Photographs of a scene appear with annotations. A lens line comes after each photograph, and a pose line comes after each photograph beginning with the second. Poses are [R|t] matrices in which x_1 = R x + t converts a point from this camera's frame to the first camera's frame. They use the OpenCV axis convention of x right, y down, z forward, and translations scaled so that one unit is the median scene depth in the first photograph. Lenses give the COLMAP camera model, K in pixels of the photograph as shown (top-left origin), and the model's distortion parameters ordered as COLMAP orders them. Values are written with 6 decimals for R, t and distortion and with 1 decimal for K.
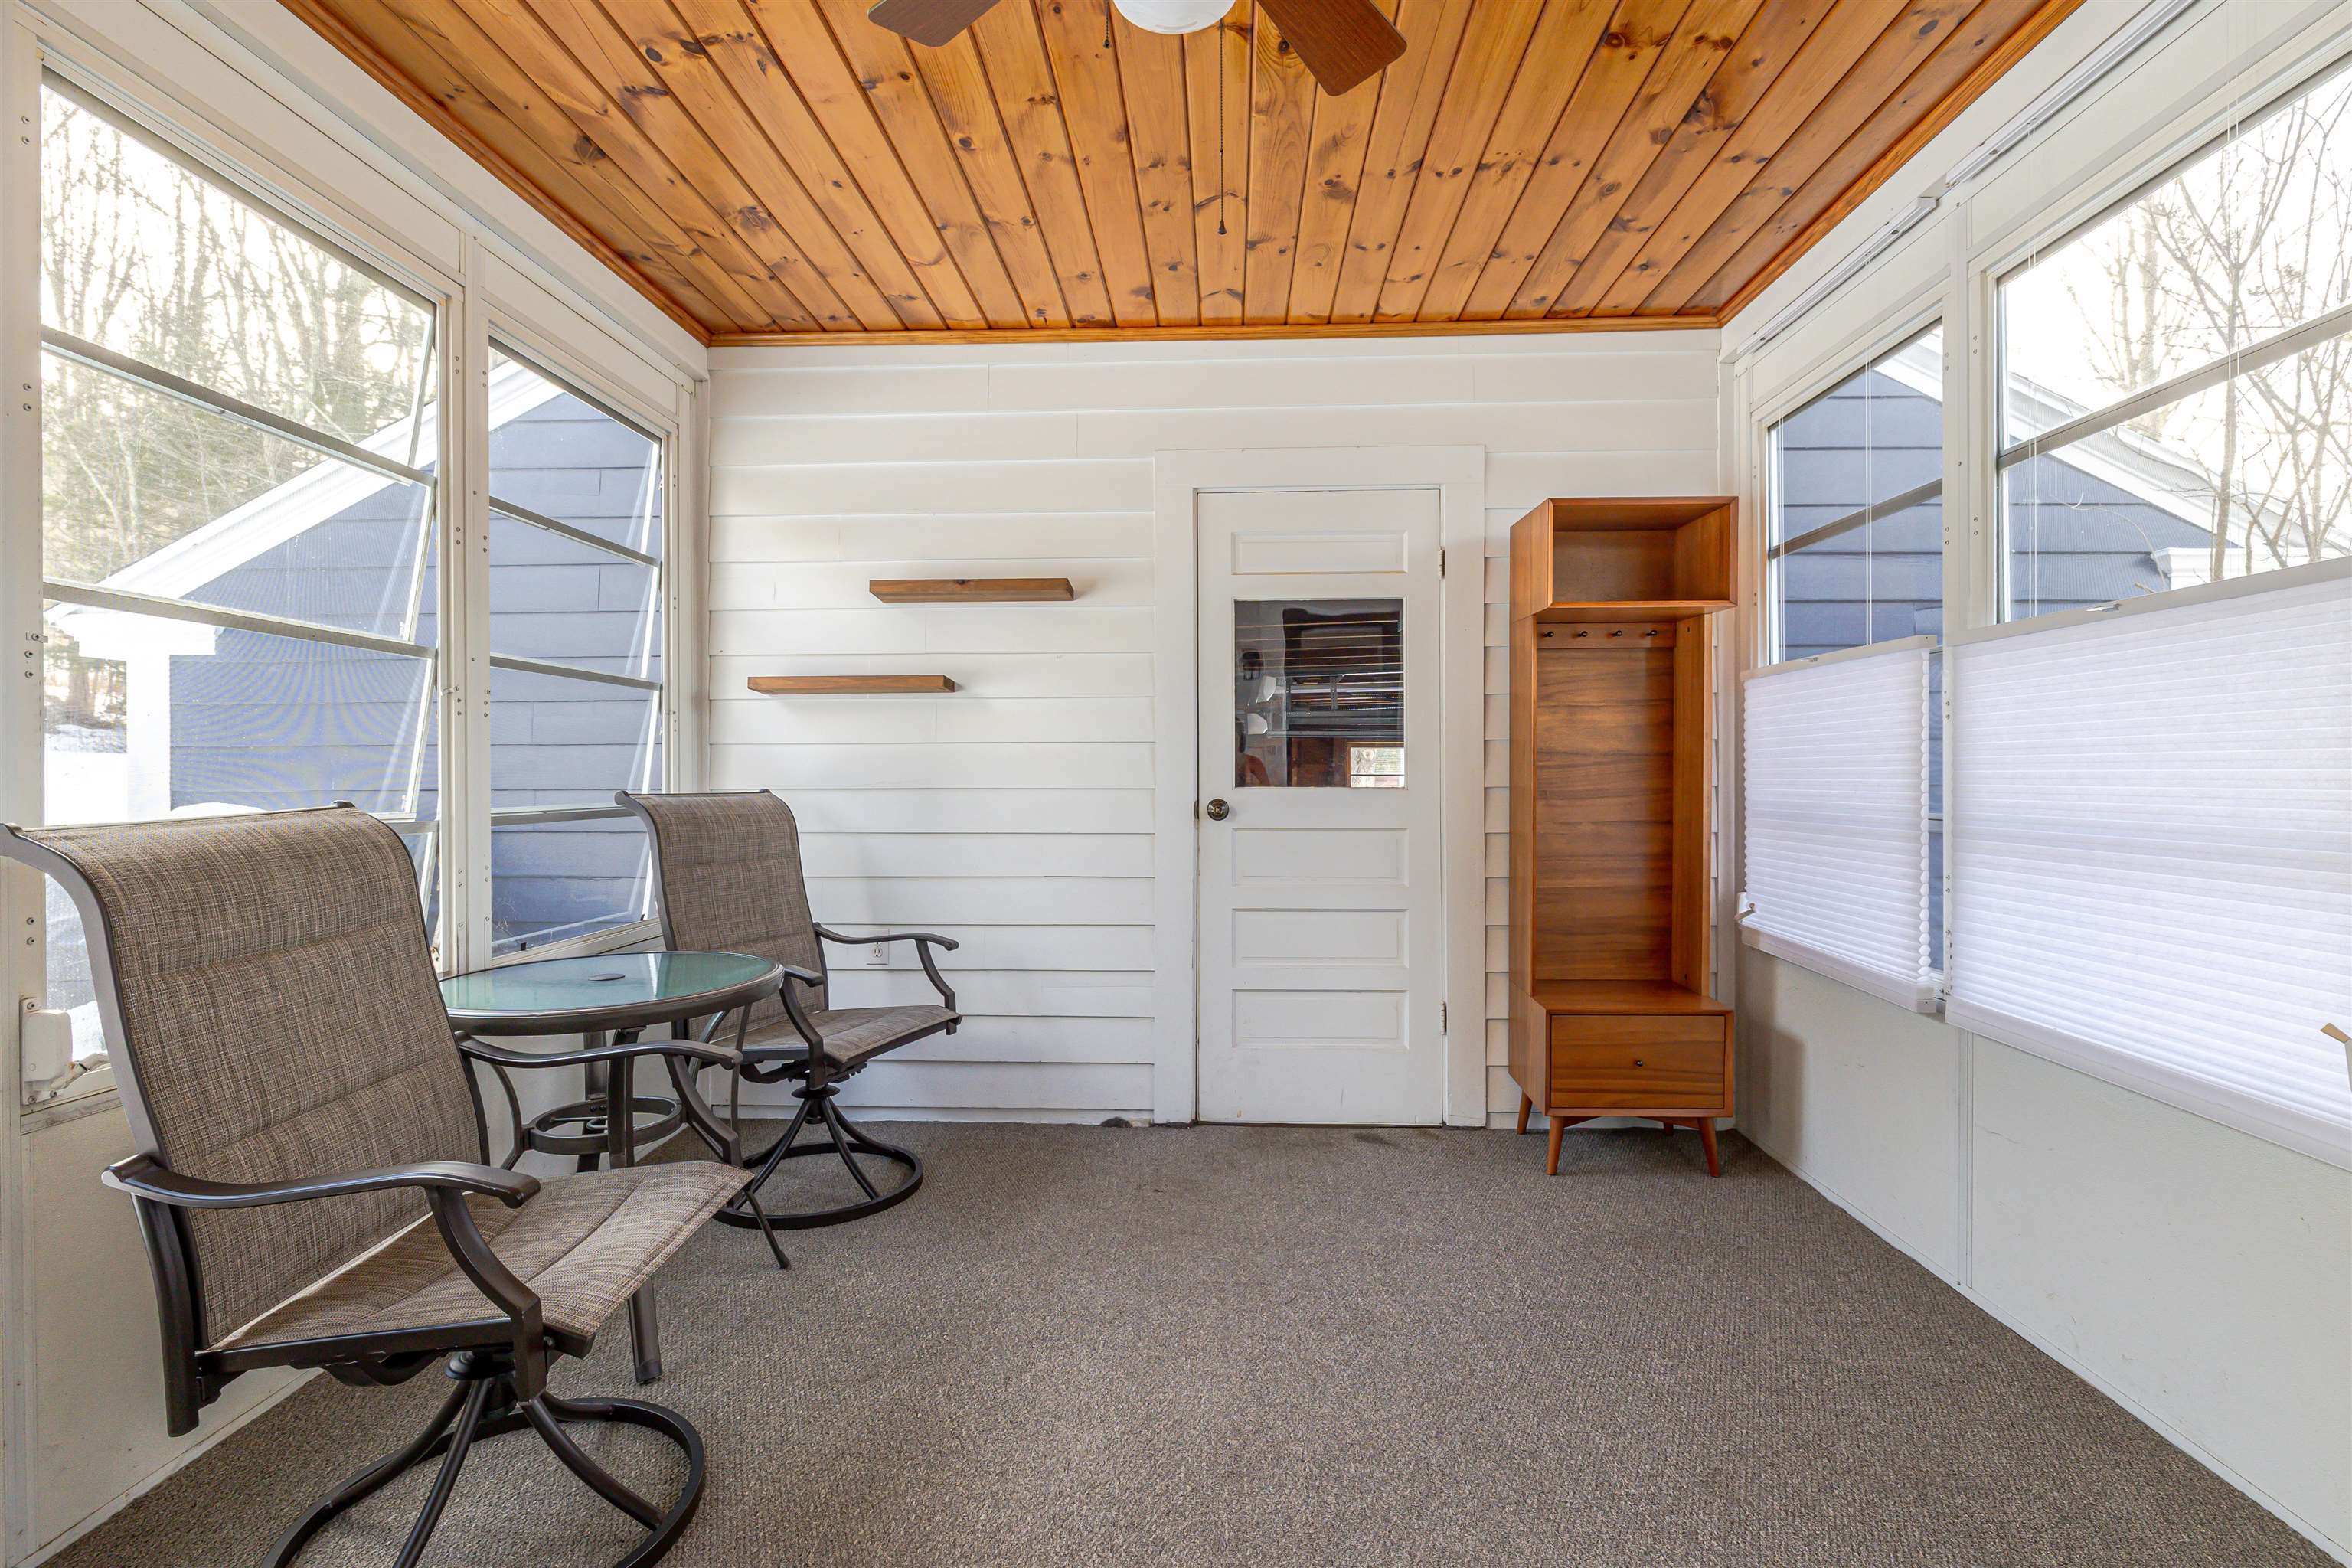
lens RADIAL K [[1139.9, 0, 1178.3], [0, 1139.9, 780.4], [0, 0, 1]] dist [-0.002109, 0.000012]
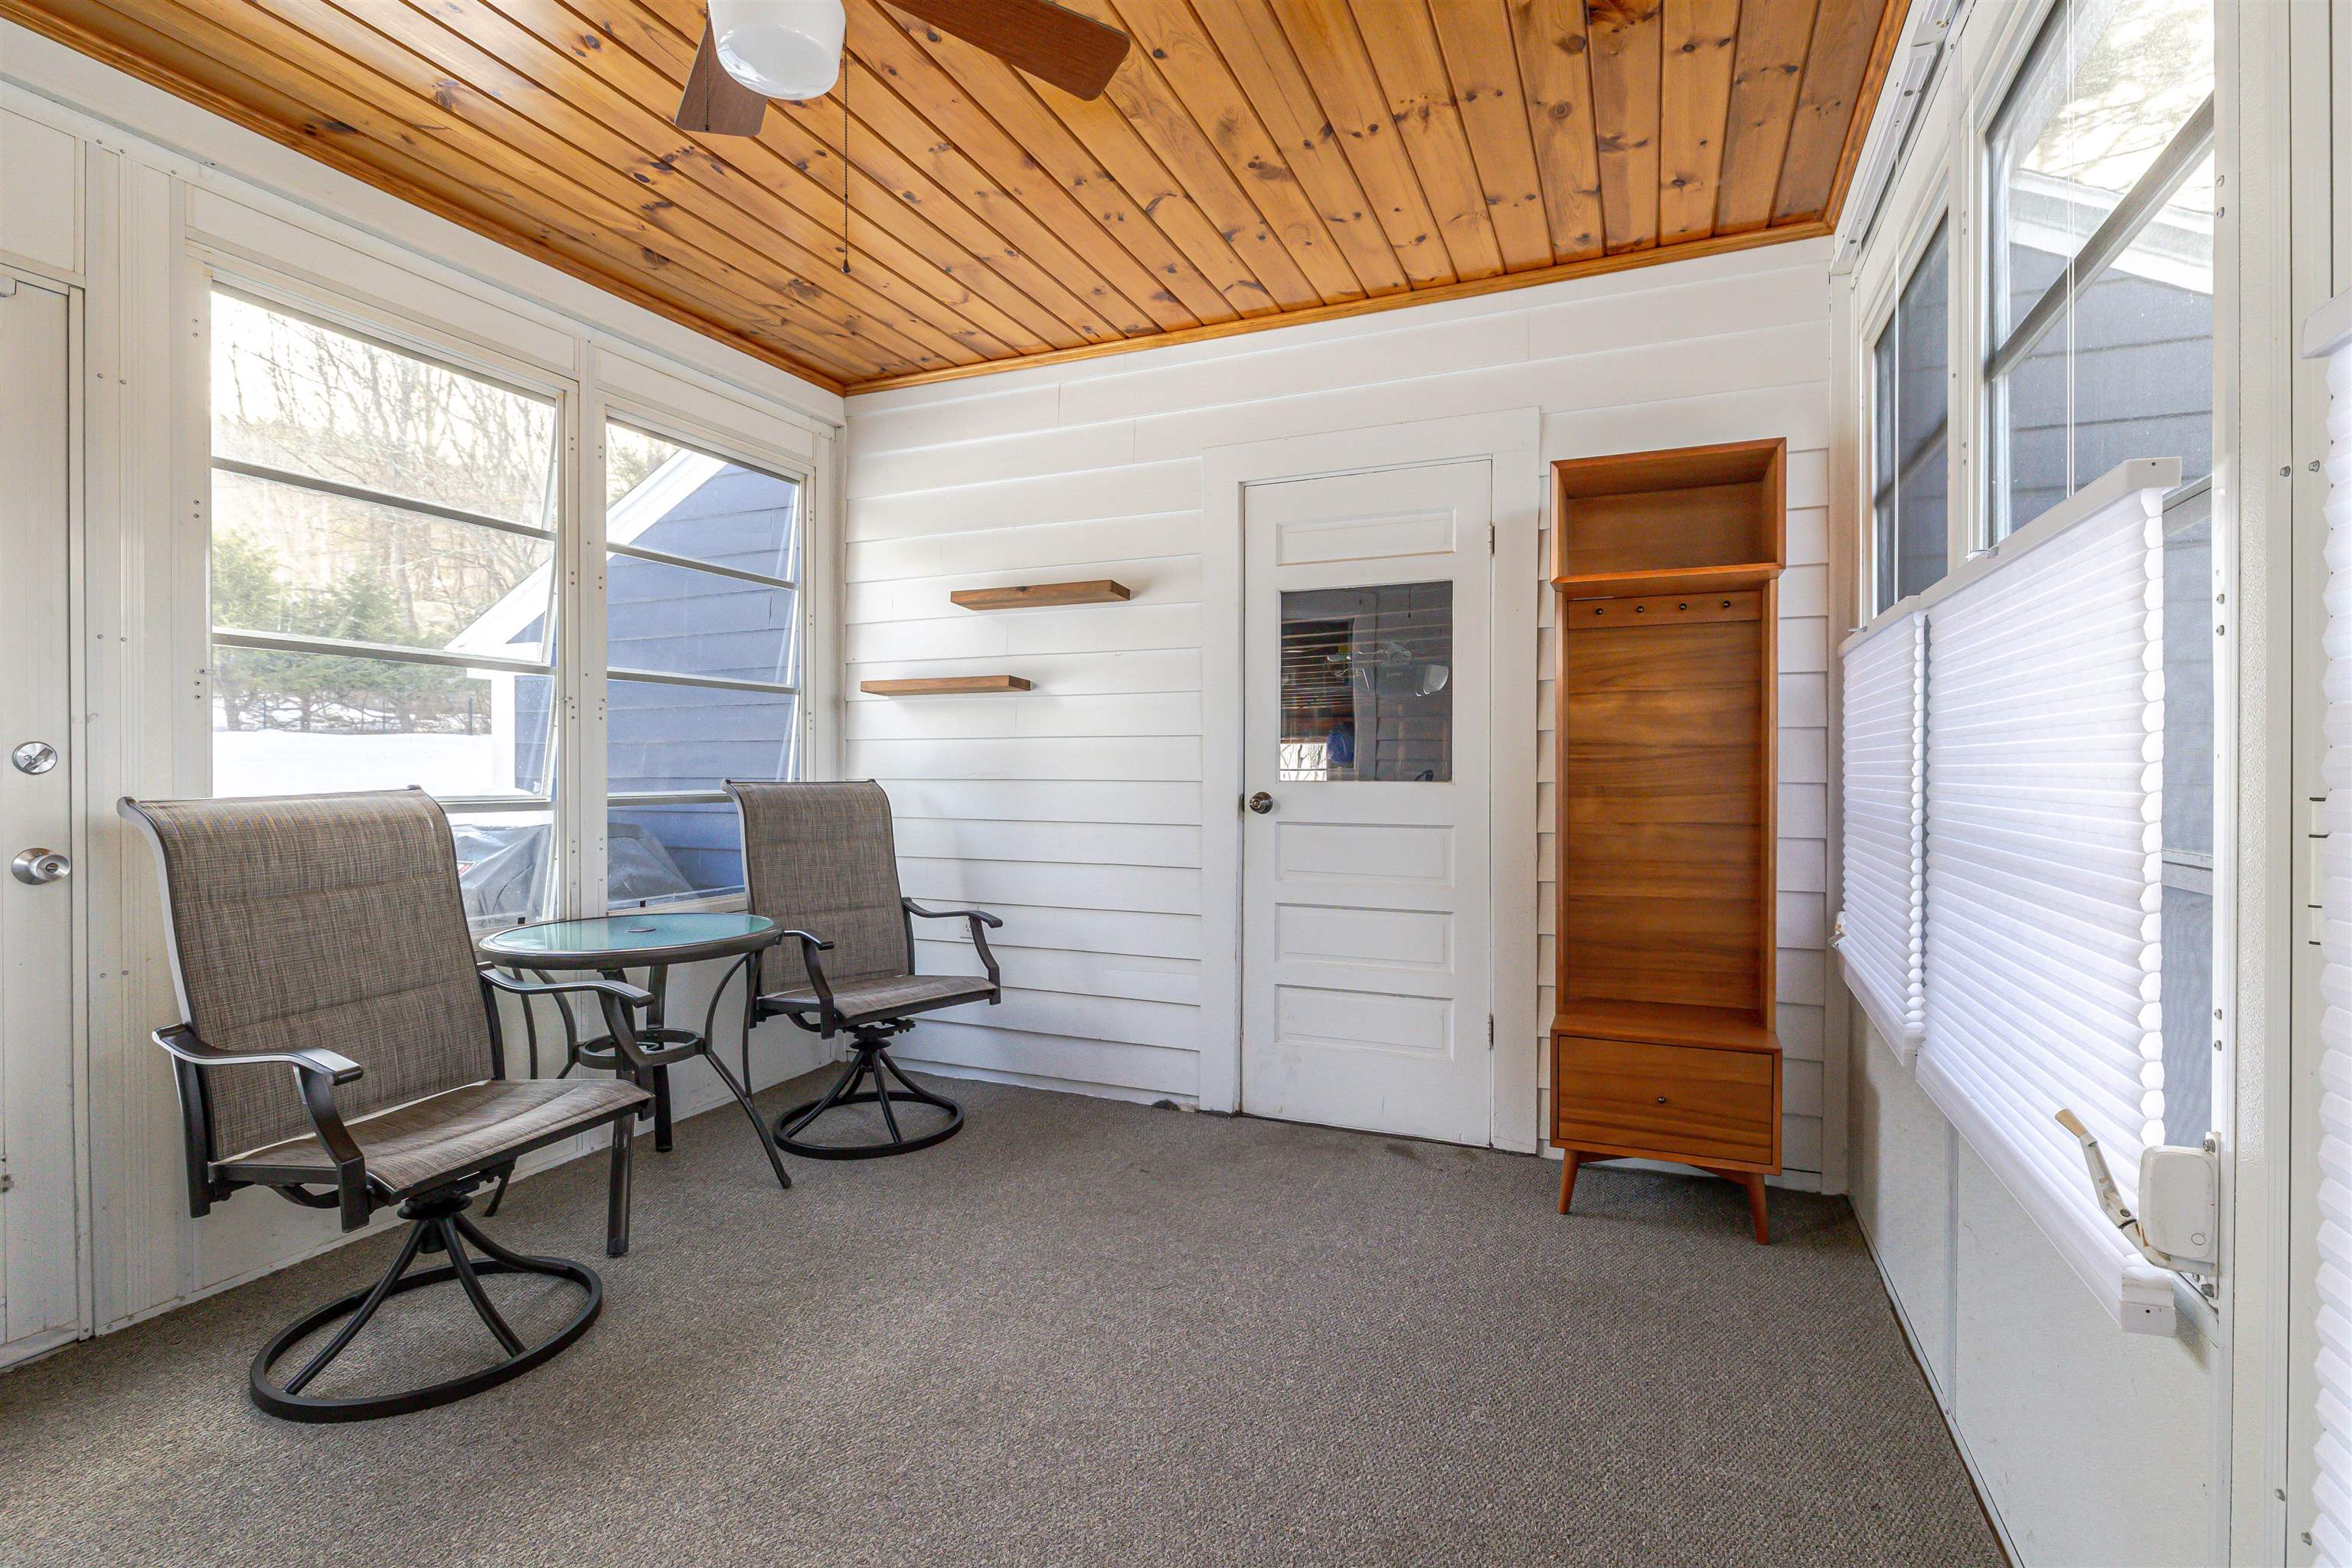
lens RADIAL K [[1132.0, 0, 1140.6], [0, 1132.0, 778.5], [0, 0, 1]] dist [-0.002816, 0.000338]
pose [[0.928547, 0.006943, -0.371150, 0.320458], [-0.005127, 0.999970, 0.005880, -0.000881], [0.371180, -0.003557, 0.928554, 0.044086]]
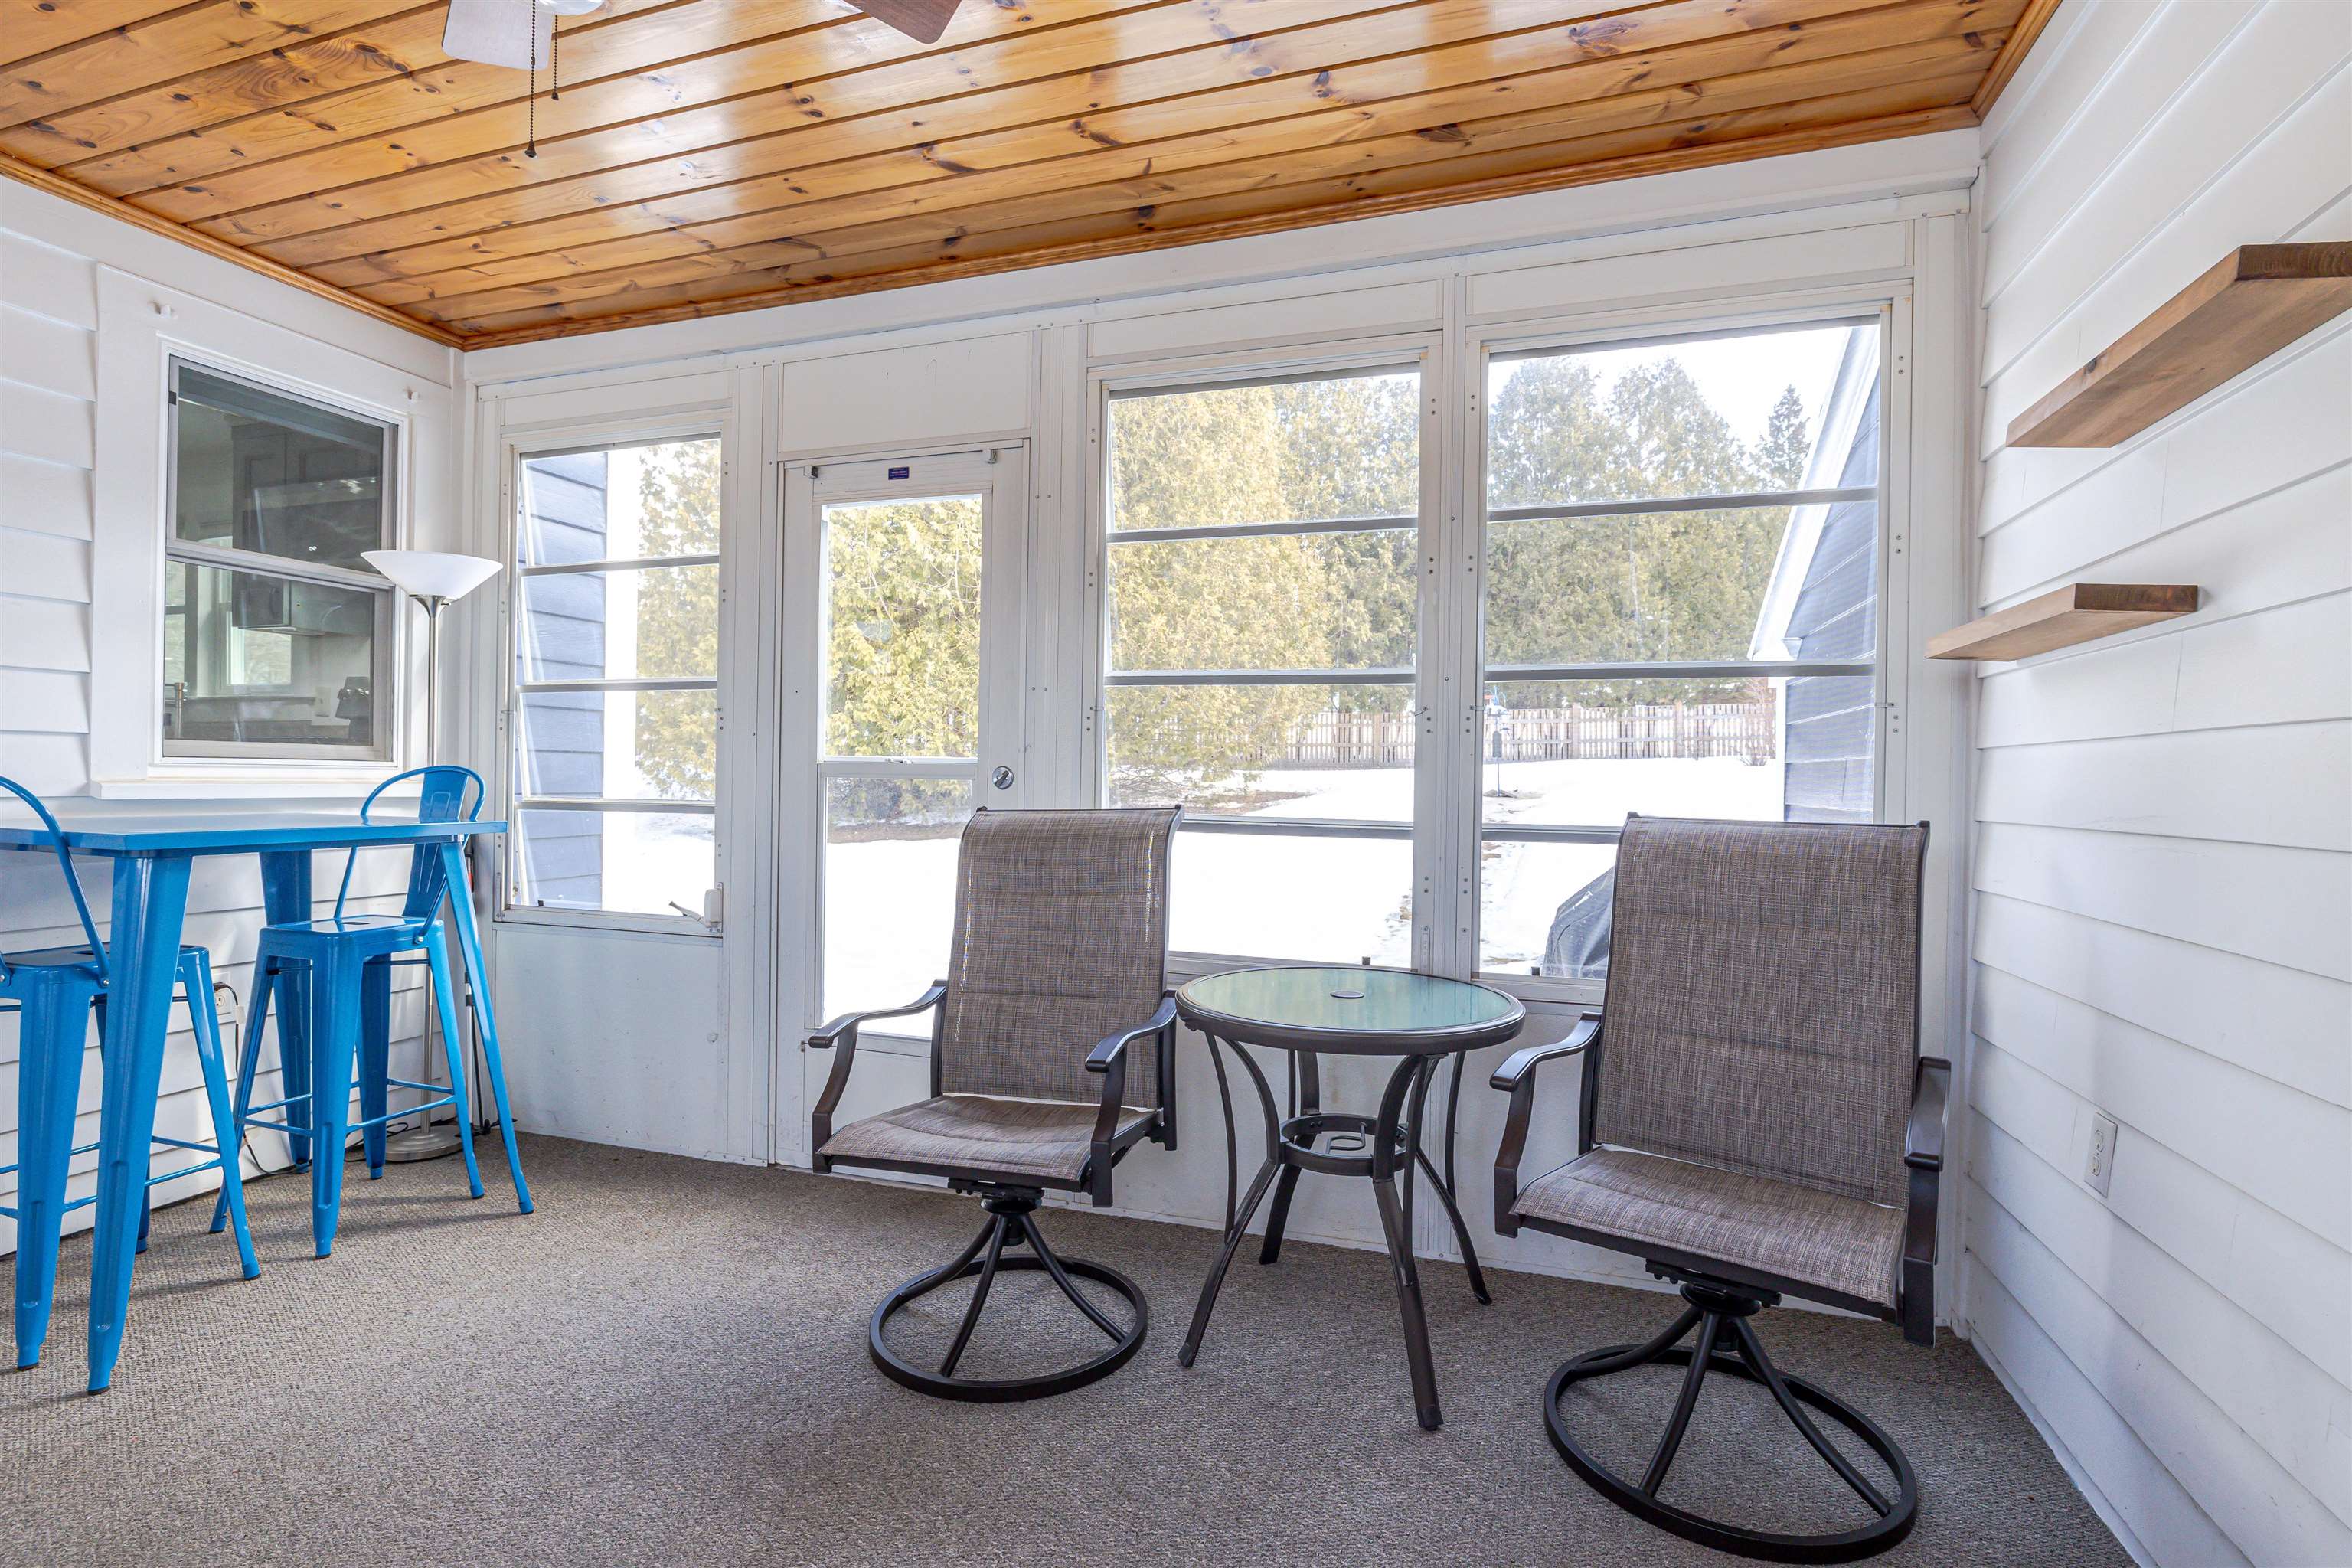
lens RADIAL K [[1097.8, 0, 1199.7], [0, 1097.8, 778.6], [0, 0, 1]] dist [-0.006303, 0.001494]
pose [[-0.270579, 0.003026, -0.962693, 0.315723], [-0.015110, 0.999859, 0.007390, -0.013608], [0.962579, 0.016546, -0.270495, 0.798226]]
